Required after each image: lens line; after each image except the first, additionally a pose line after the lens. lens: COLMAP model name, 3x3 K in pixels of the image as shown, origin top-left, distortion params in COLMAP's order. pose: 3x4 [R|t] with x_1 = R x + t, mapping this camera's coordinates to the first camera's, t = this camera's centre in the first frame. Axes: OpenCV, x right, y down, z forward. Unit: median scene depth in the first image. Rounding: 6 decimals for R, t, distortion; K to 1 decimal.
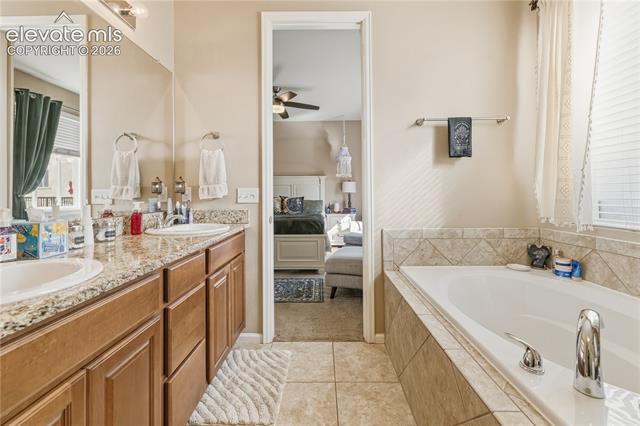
lens RADIAL K [[276.7, 0, 321.6], [0, 276.7, 192.5], [0, 0, 1]] dist [0.007093, -0.002659]
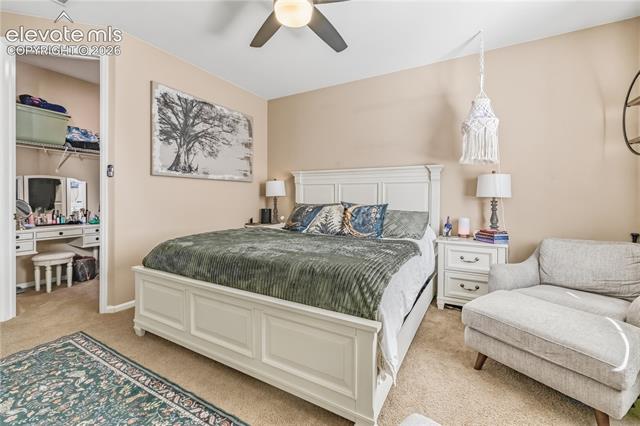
lens RADIAL K [[276.7, 0, 321.5], [0, 276.7, 203.0], [0, 0, 1]] dist [0.007093, -0.002659]
pose [[0.876317, 0.017906, -0.481401, 0.074300], [-0.009636, 0.999761, 0.019645, 0.004065], [0.481638, -0.012577, 0.876280, 0.464387]]
